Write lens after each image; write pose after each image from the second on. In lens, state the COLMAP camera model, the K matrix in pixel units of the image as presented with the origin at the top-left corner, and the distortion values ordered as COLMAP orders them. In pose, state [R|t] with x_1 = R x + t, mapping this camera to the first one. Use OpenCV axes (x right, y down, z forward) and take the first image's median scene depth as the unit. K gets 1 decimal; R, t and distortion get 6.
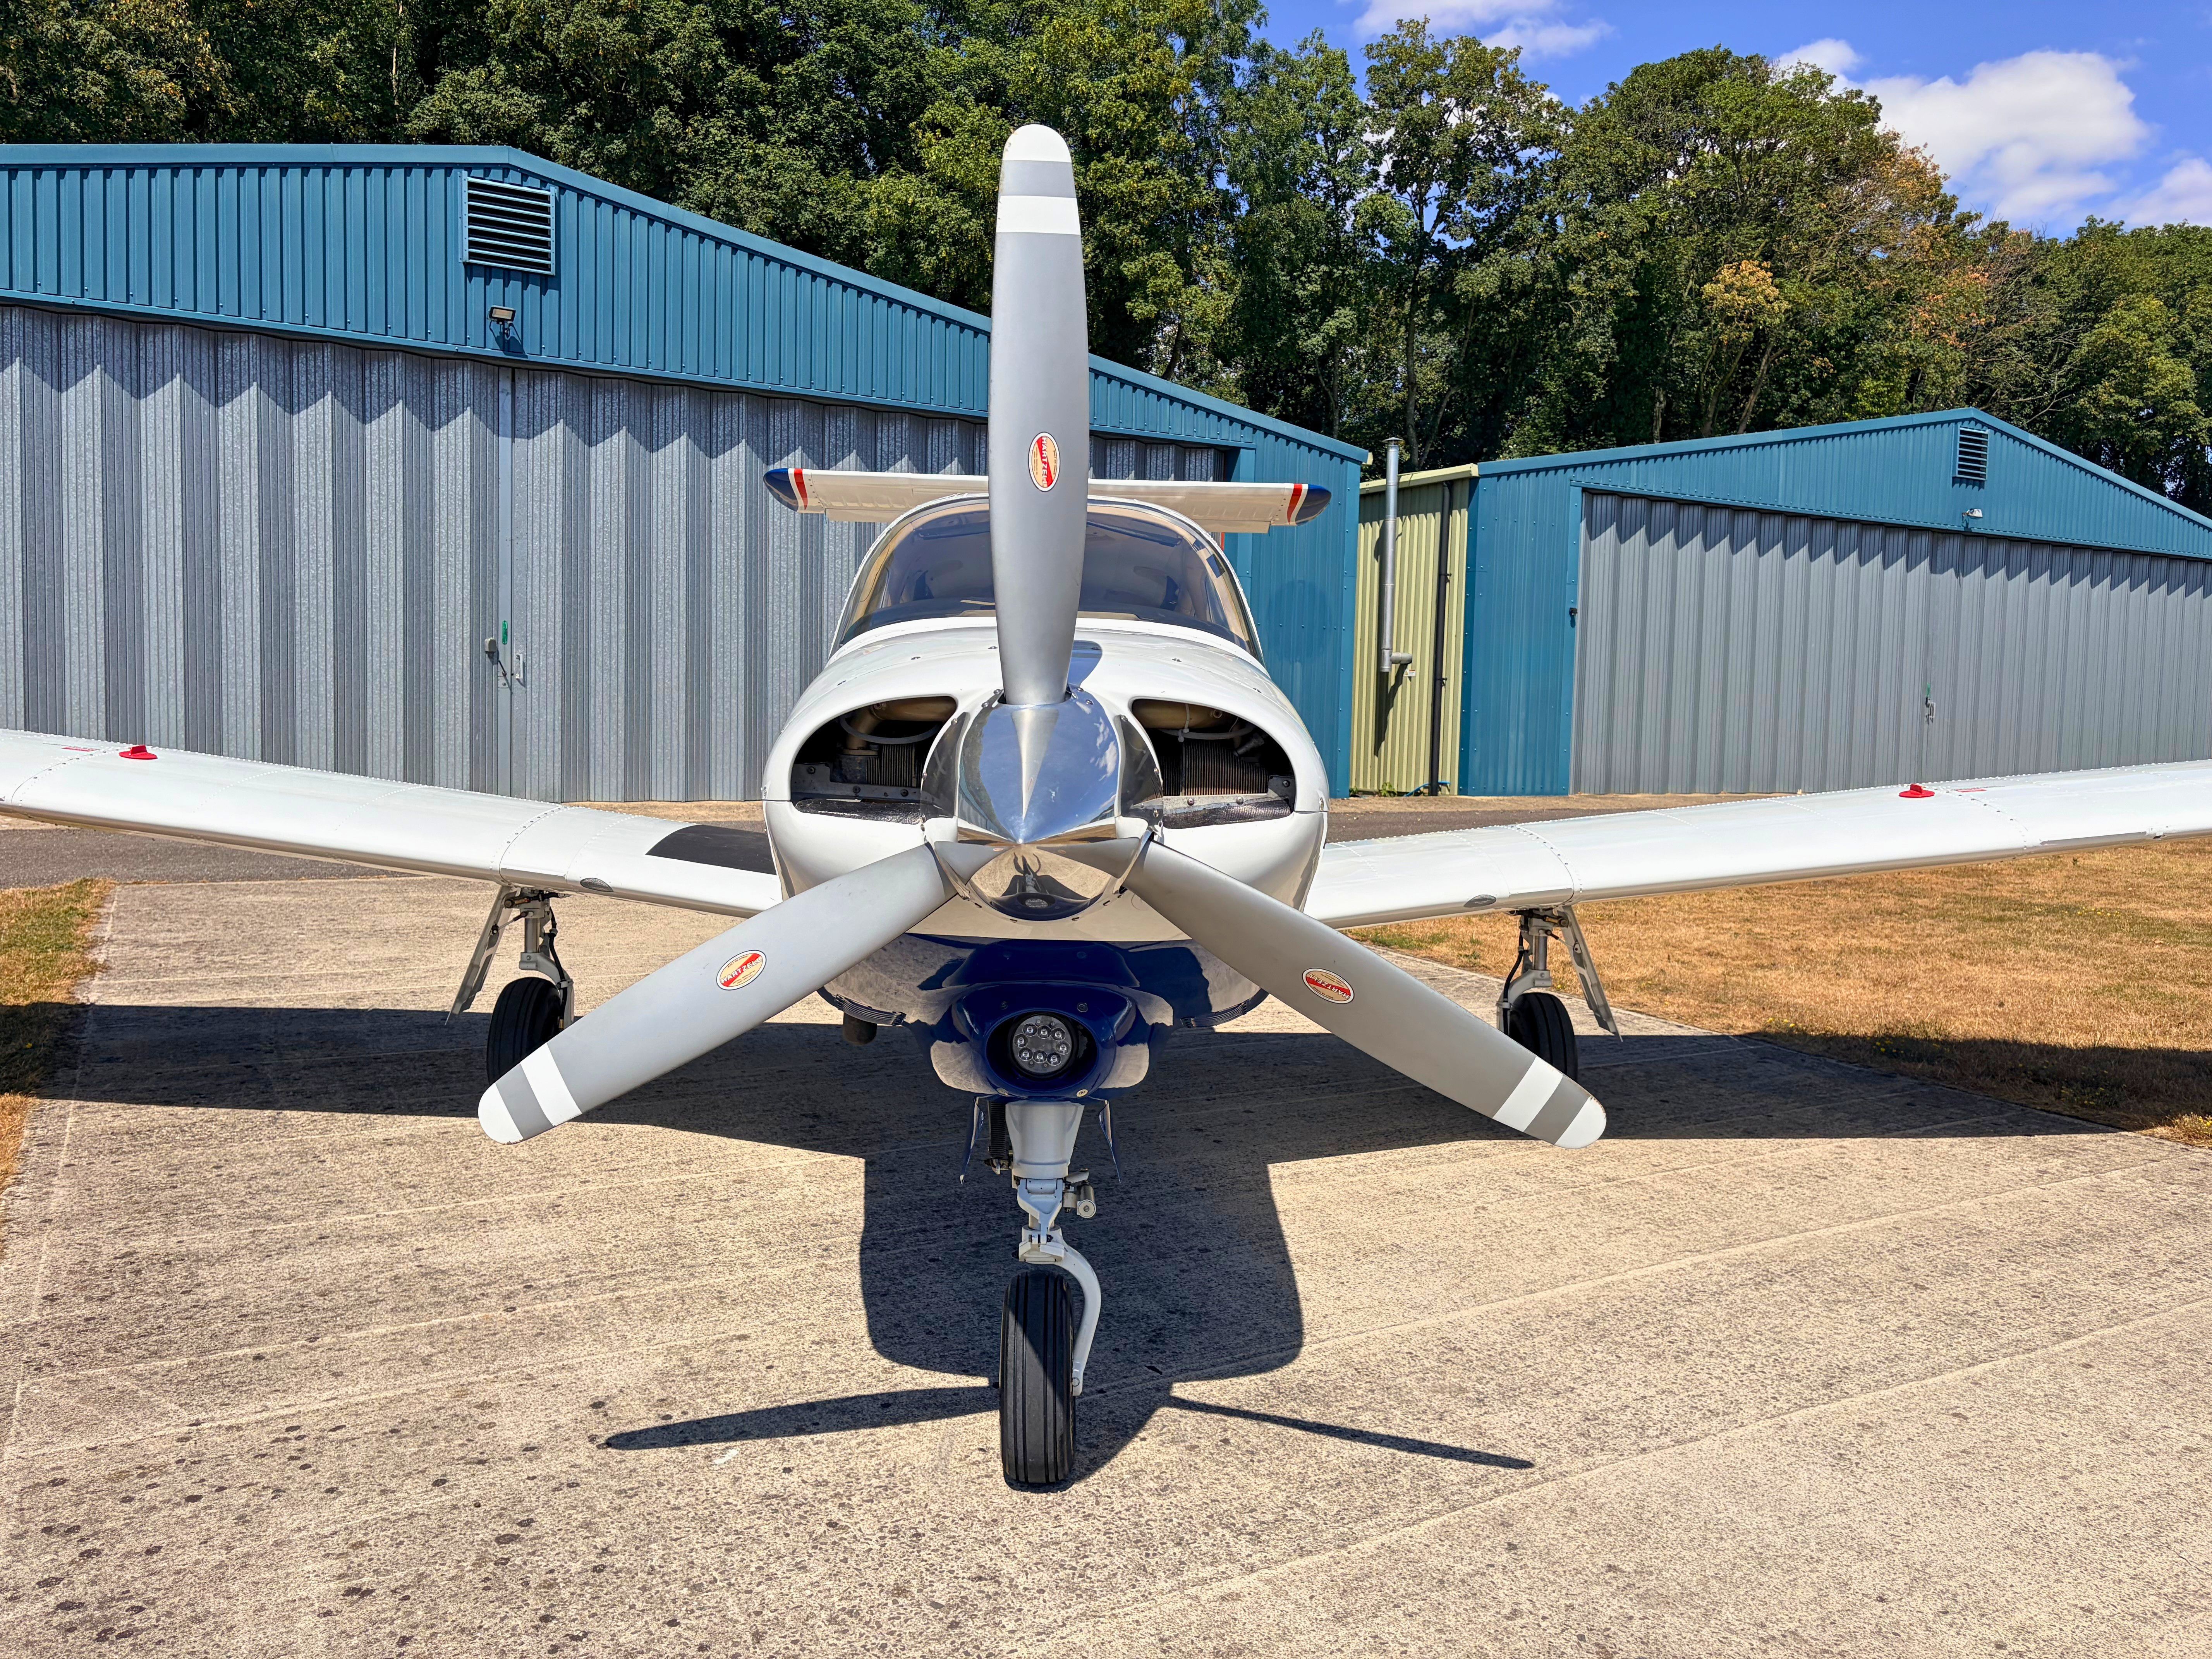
lens RADIAL K [[1679.3, 0, 1127.7], [0, 1679.3, 791.1], [0, 0, 1]] dist [0.051627, -0.061541]
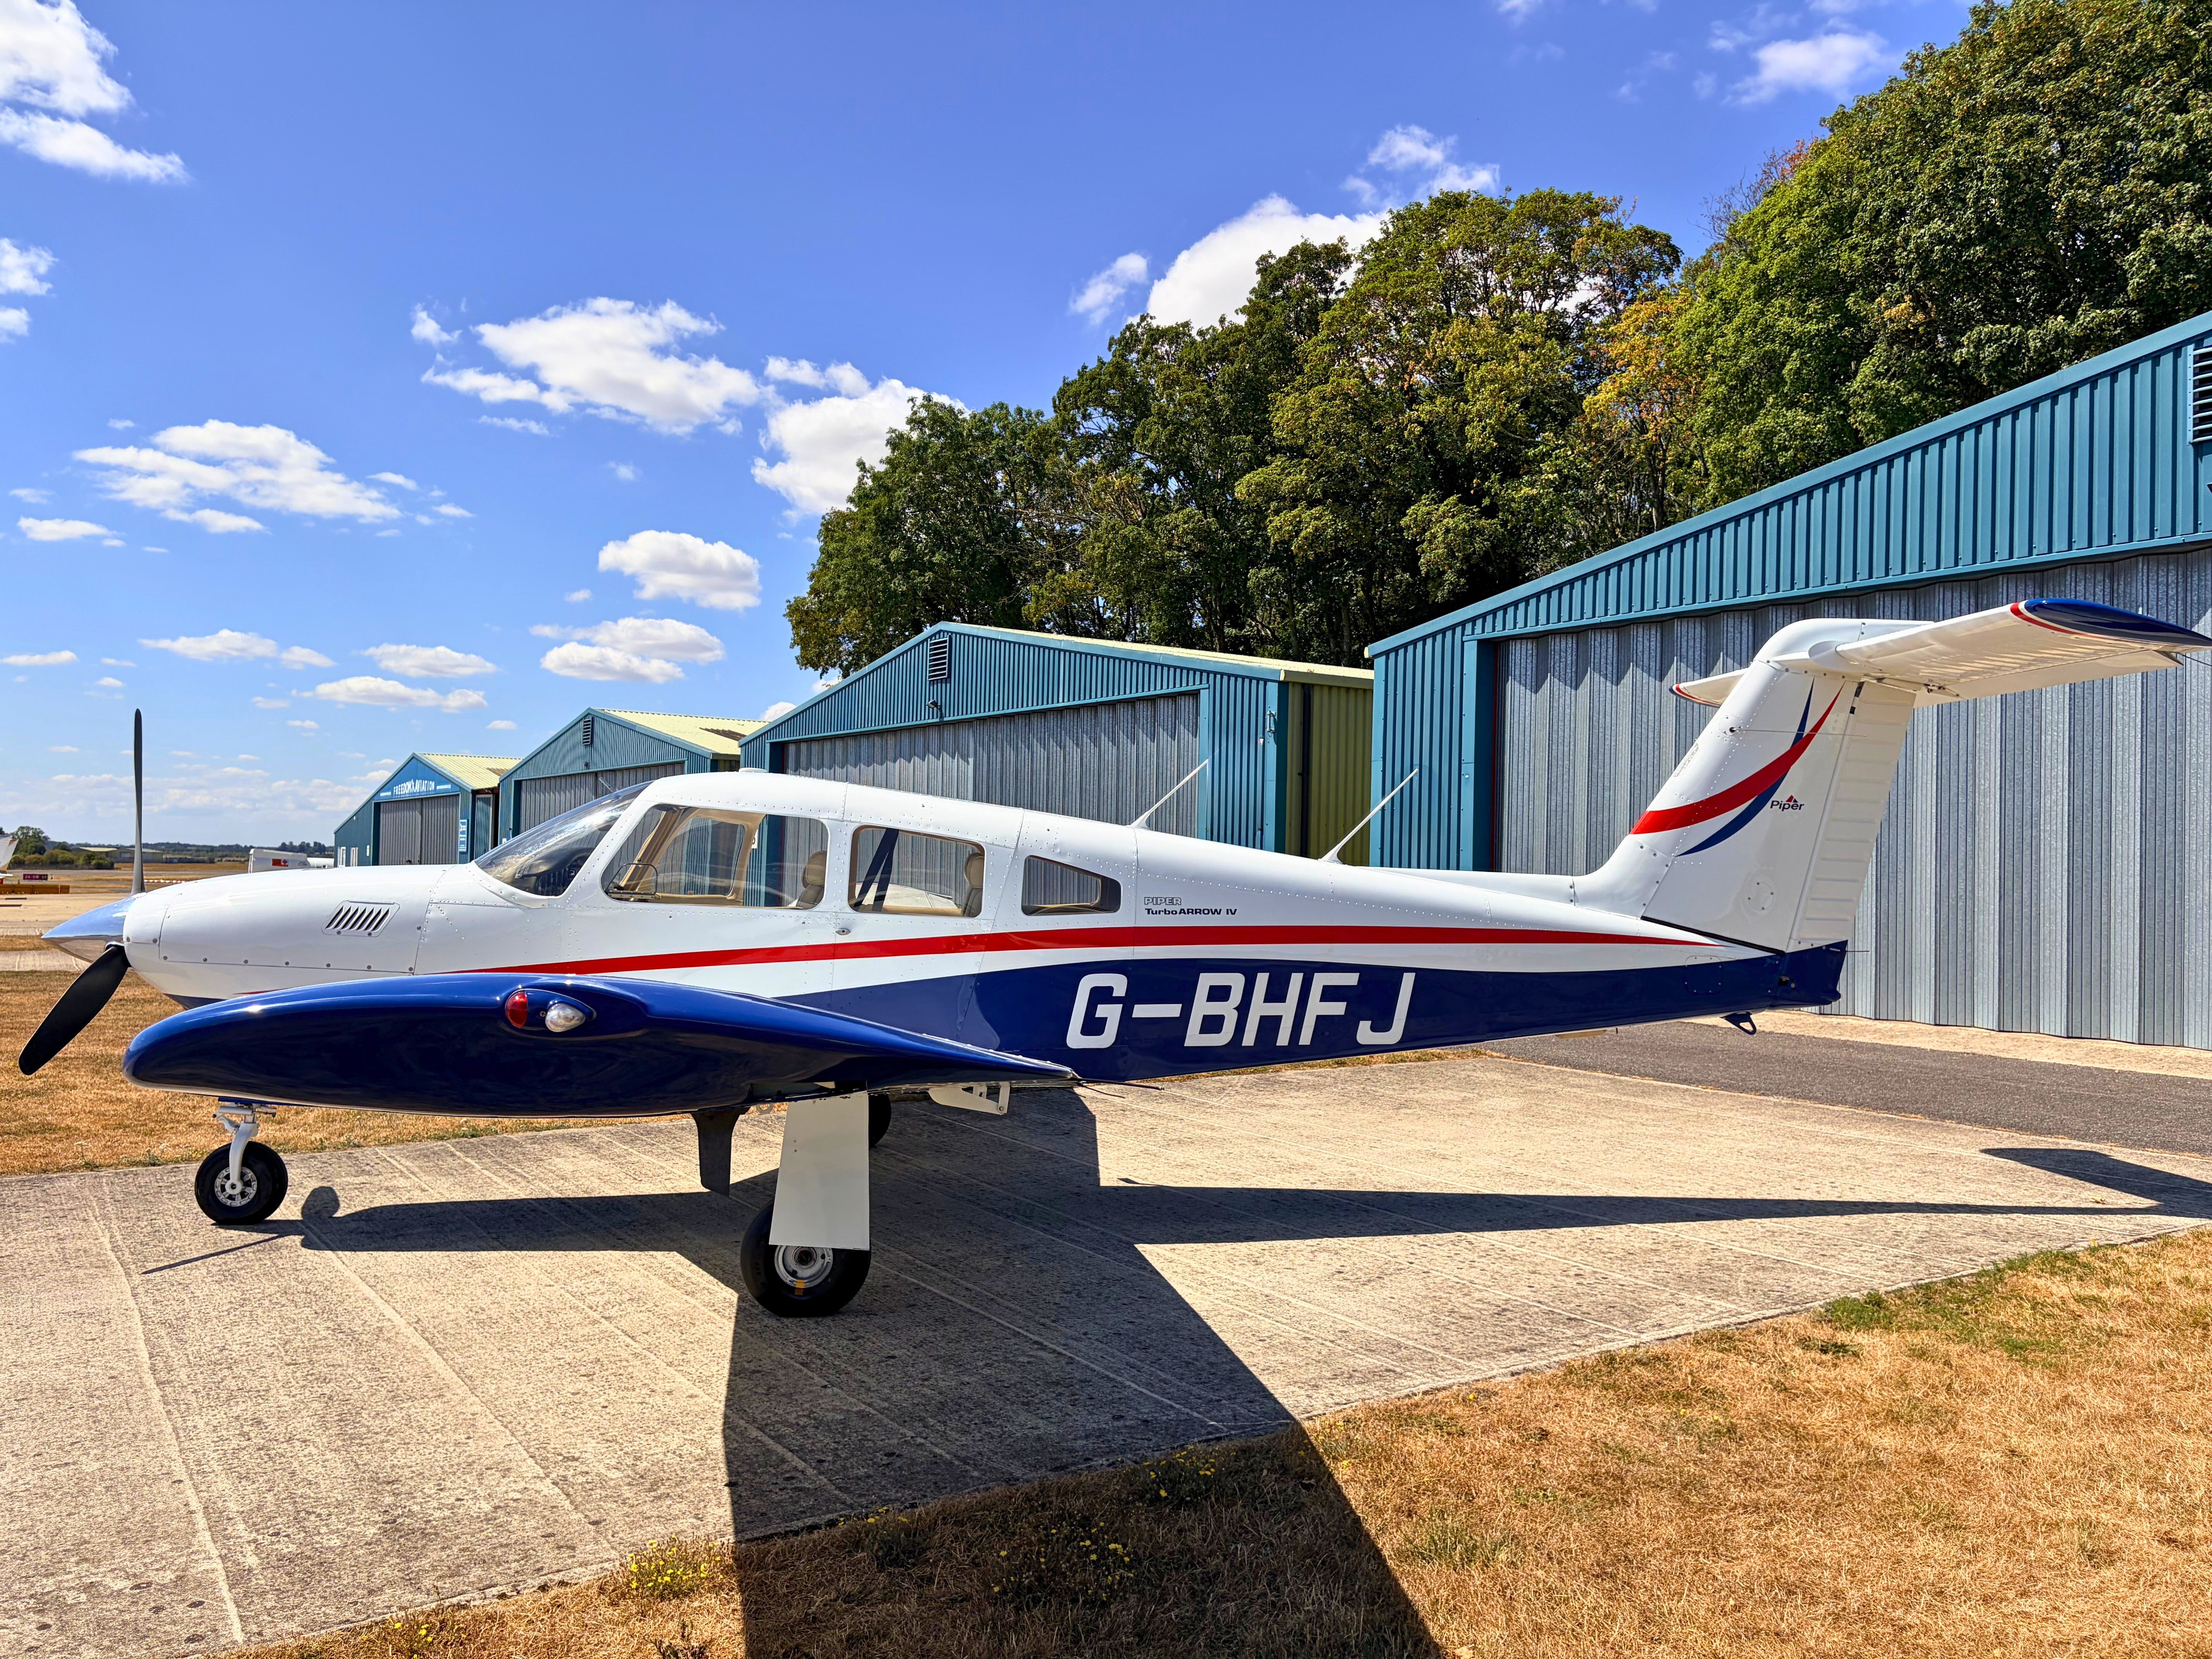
lens RADIAL K [[1679.3, 0, 1094.5], [0, 1679.3, 825.0], [0, 0, 1]] dist [0.051627, -0.061541]
pose [[0.057487, -0.048849, -0.997150, 0.445078], [-0.069492, 0.996184, -0.052808, -0.021712], [0.995925, 0.072330, 0.053873, 0.371994]]
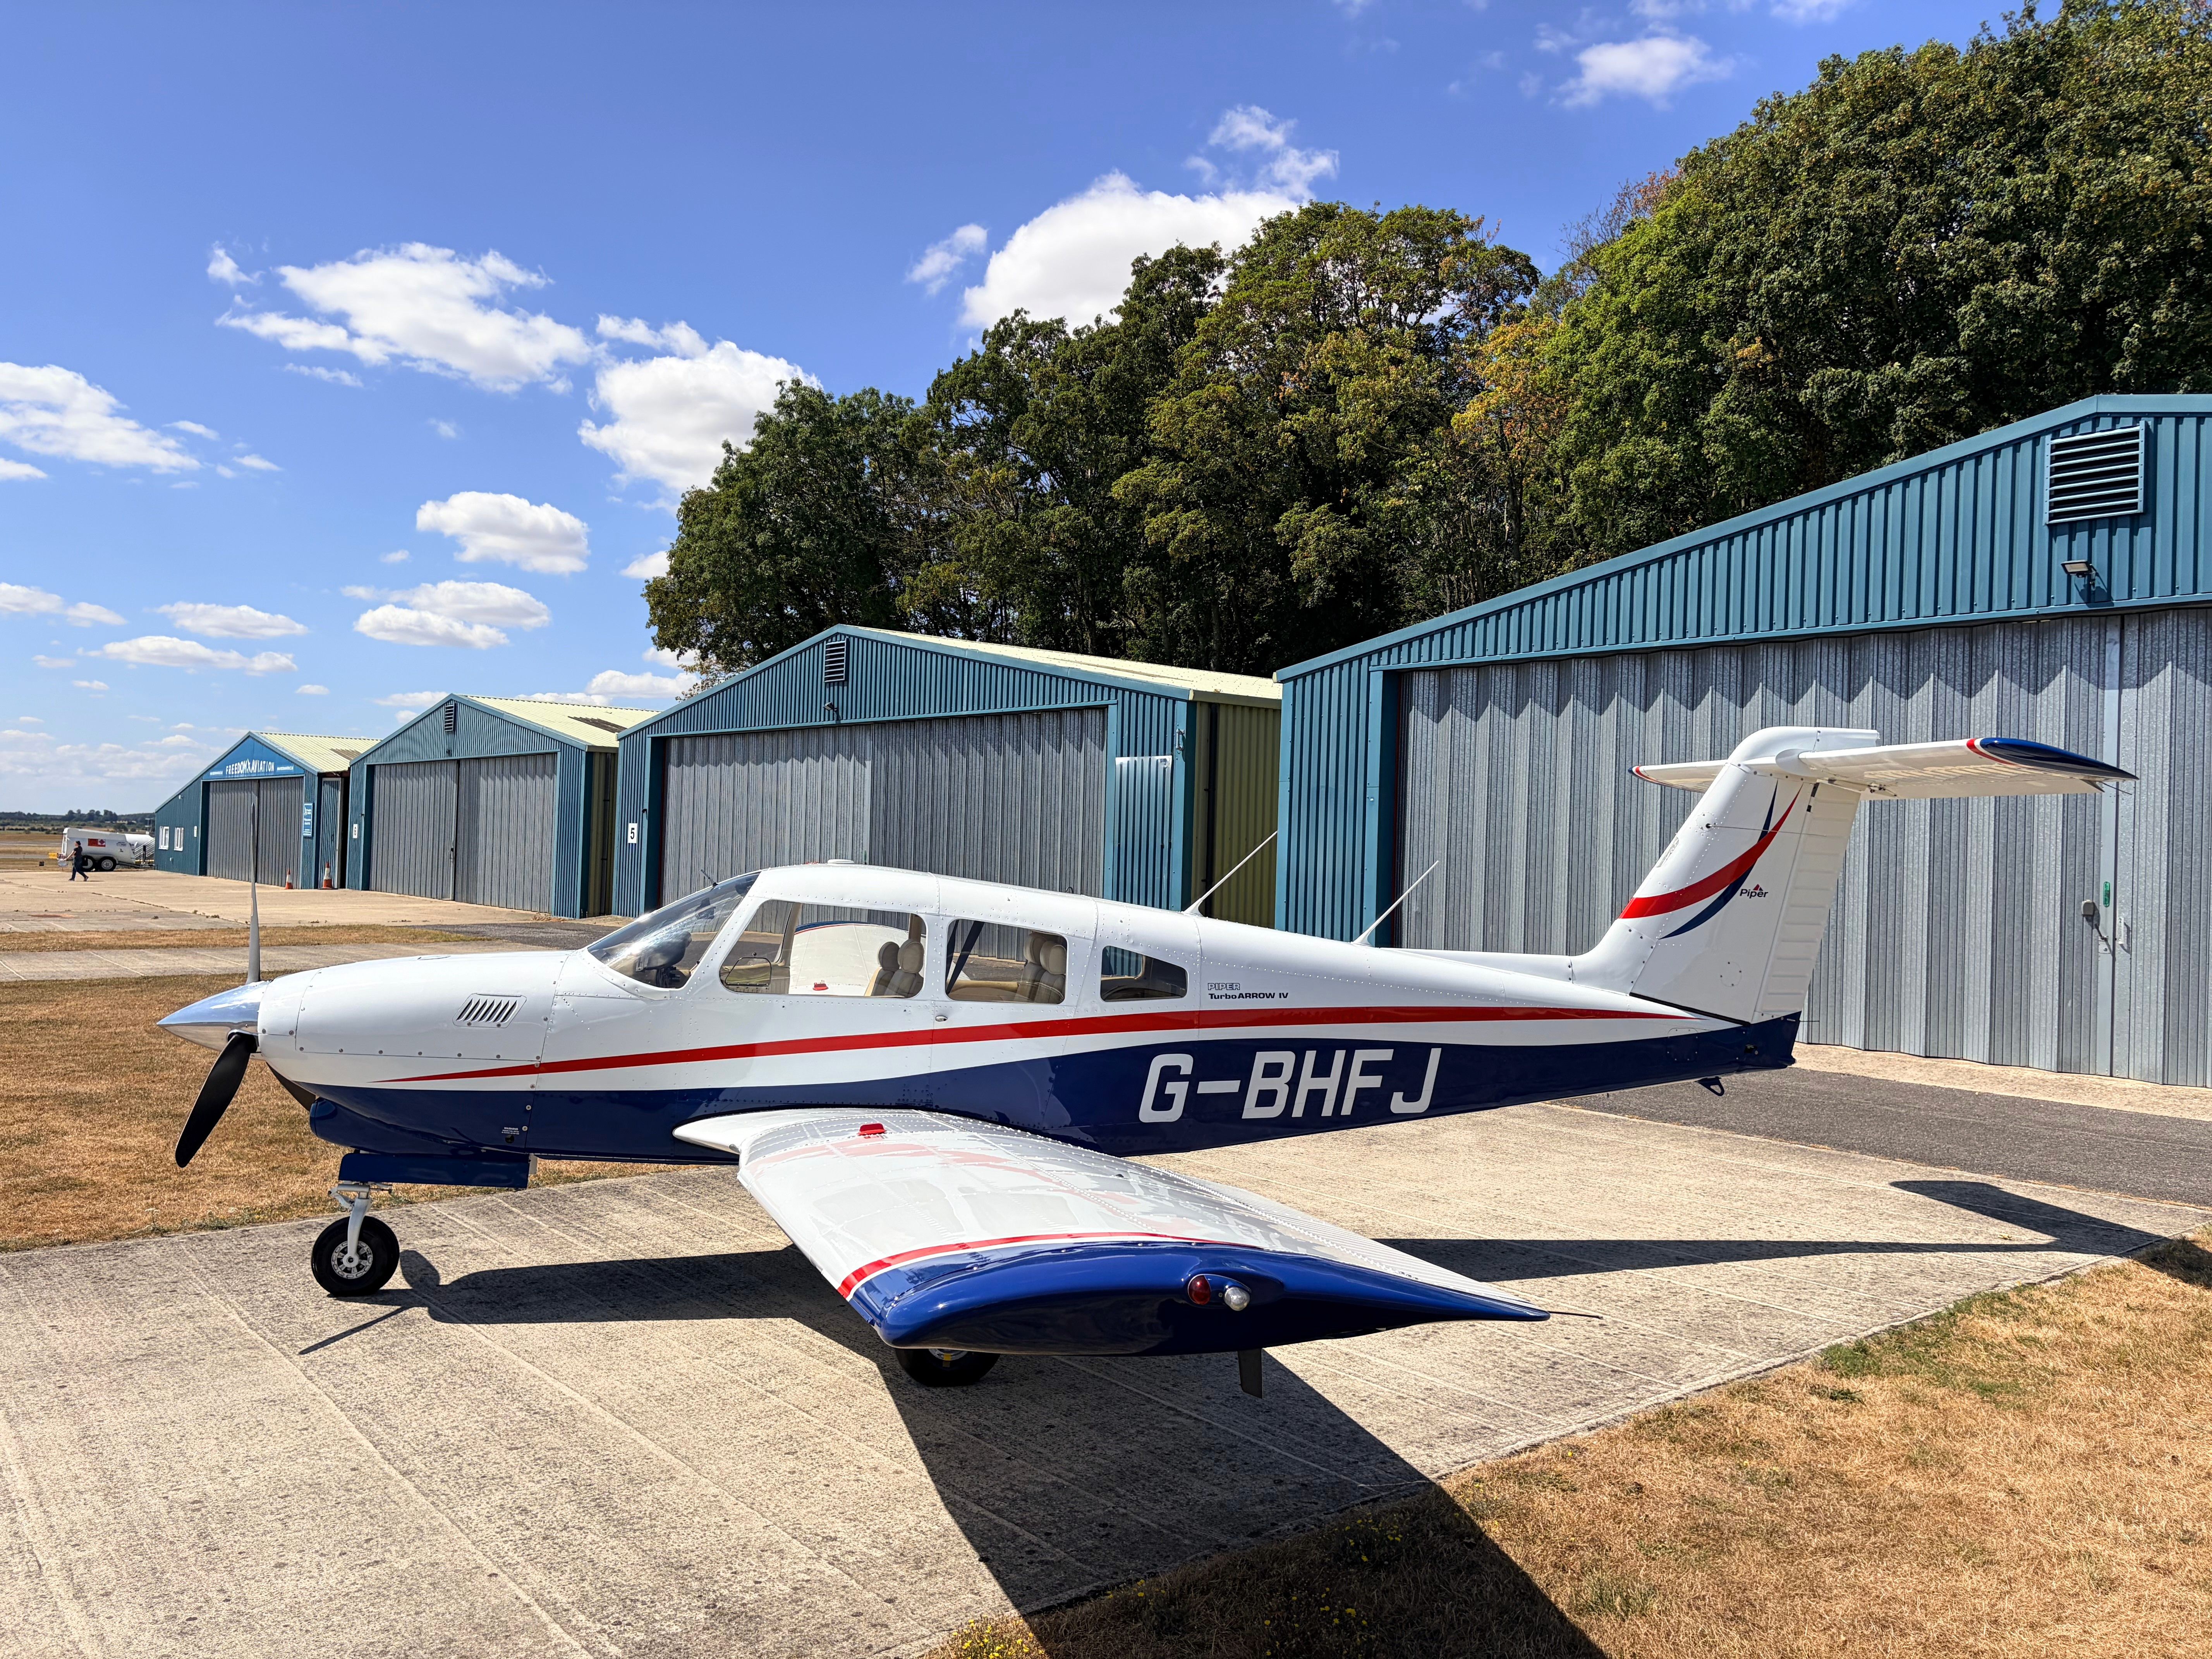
lens RADIAL K [[1679.3, 0, 1101.4], [0, 1679.3, 826.6], [0, 0, 1]] dist [0.051627, -0.061541]
pose [[0.156184, -0.032886, -0.987180, 0.481130], [-0.073743, 0.996268, -0.044856, -0.047969], [0.984971, 0.079803, 0.153176, 0.302429]]
